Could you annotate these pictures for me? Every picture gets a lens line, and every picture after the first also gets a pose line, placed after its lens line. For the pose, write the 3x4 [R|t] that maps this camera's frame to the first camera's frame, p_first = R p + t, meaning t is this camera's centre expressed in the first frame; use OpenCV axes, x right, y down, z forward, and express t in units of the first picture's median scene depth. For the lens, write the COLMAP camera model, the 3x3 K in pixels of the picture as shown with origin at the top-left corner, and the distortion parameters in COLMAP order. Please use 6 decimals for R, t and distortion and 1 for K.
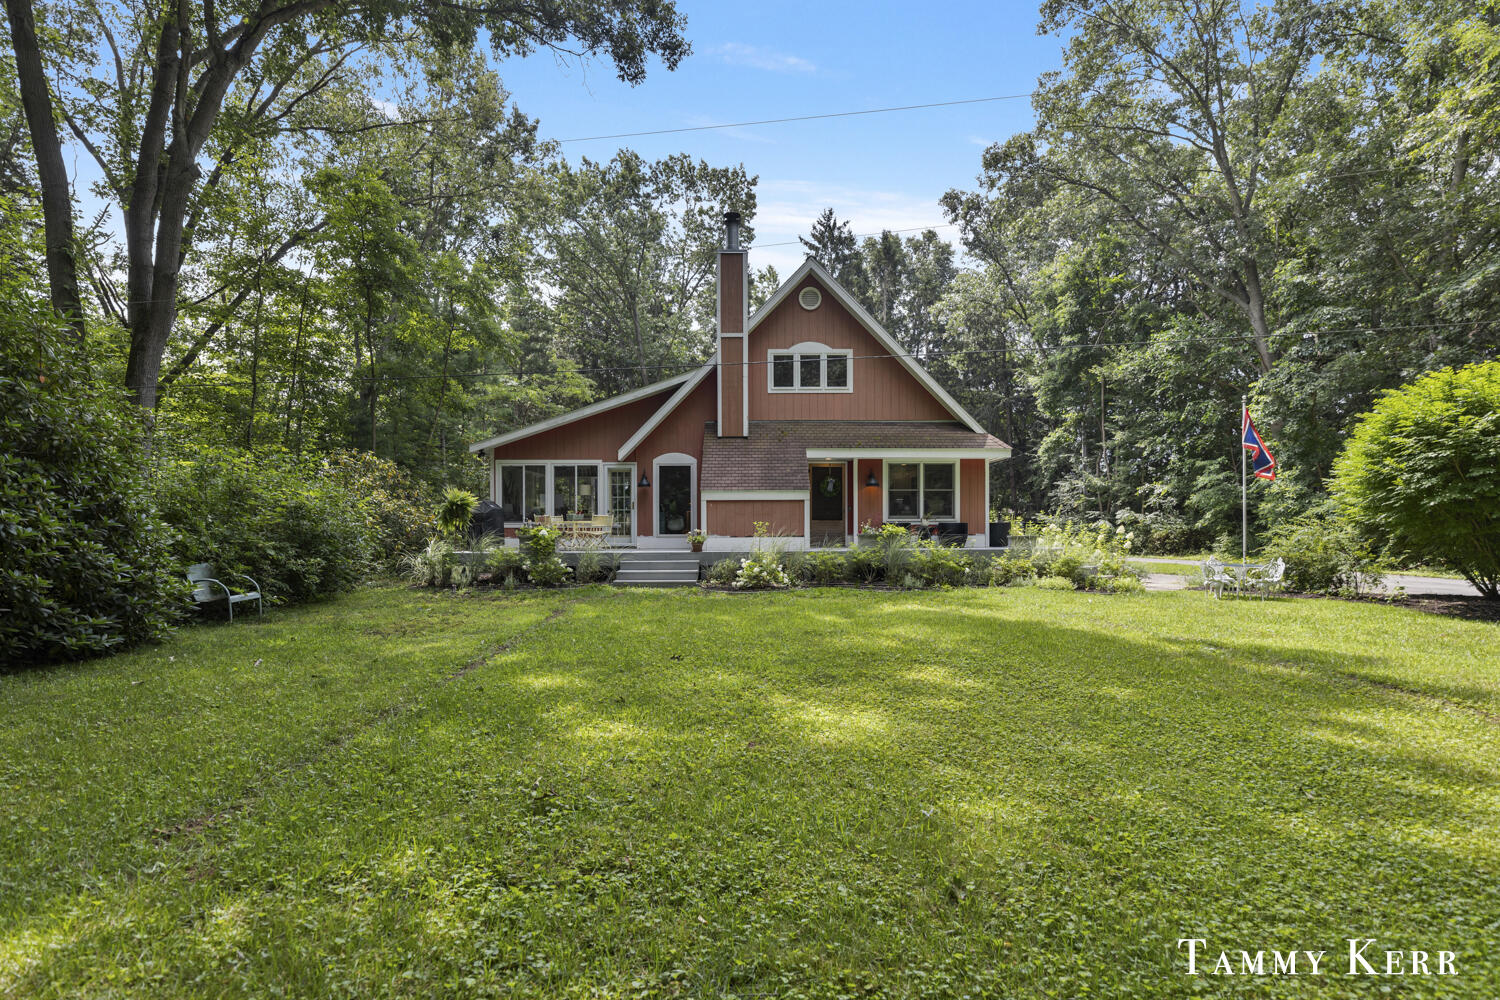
lens RADIAL K [[730.7, 0, 749.4], [0, 730.7, 522.4], [0, 0, 1]] dist [0.000259, 0.000468]
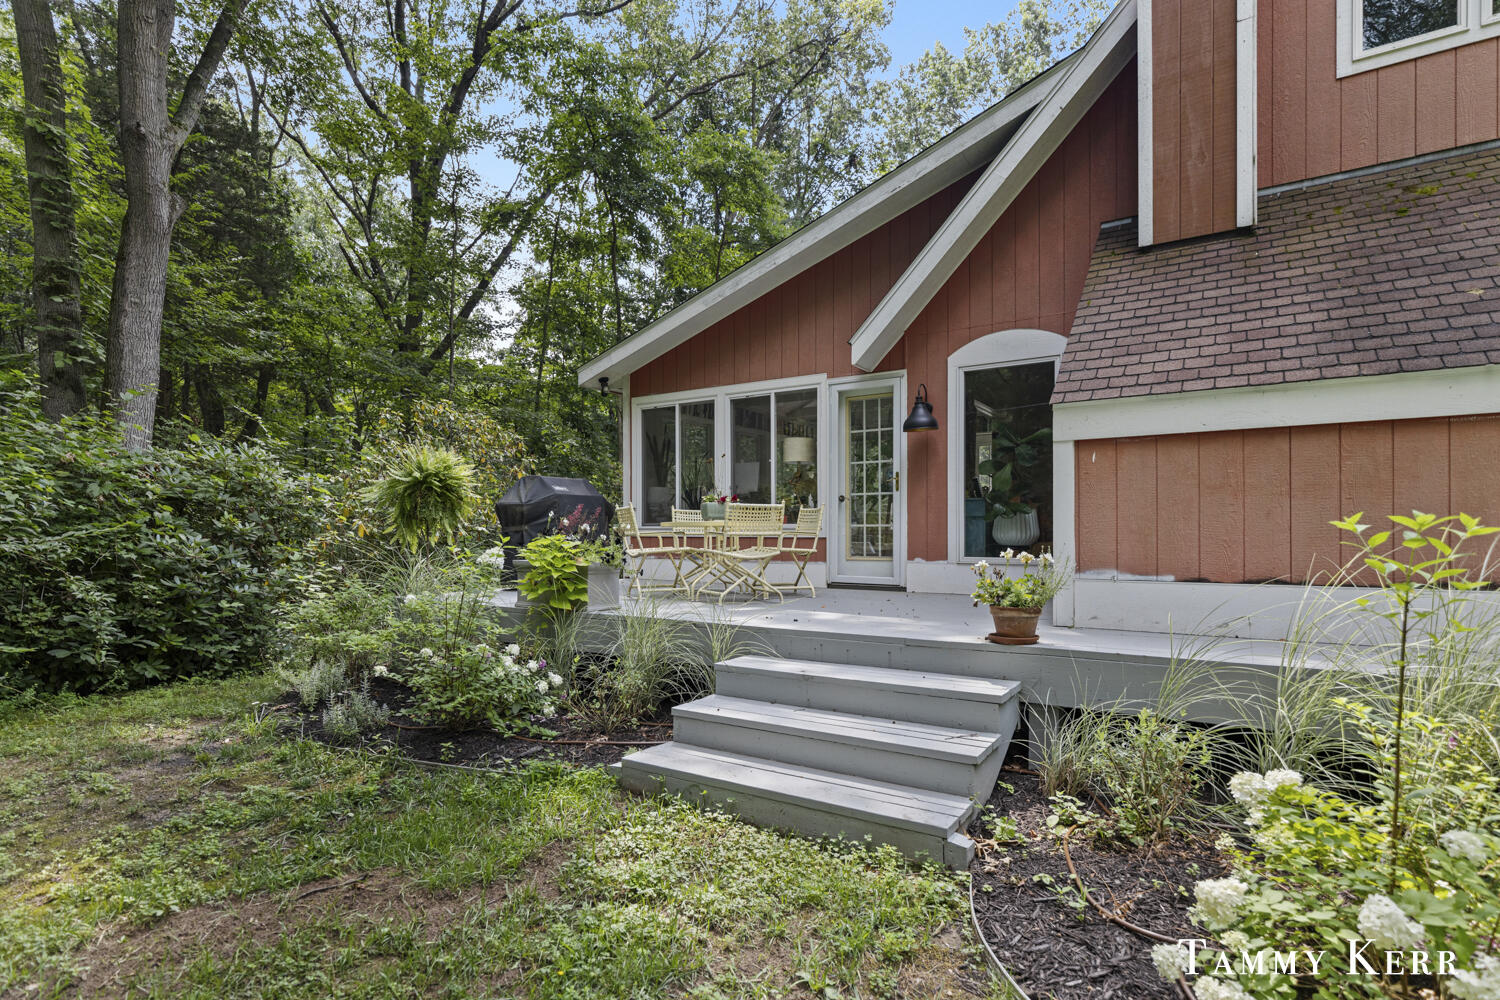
lens RADIAL K [[730.7, 0, 749.4], [0, 730.7, 522.4], [0, 0, 1]] dist [0.000259, 0.000468]
pose [[0.828306, -0.005961, -0.560245, -0.006950], [0.002998, 0.999976, -0.006206, 0.000992], [0.560269, 0.003461, 0.828304, 0.635894]]
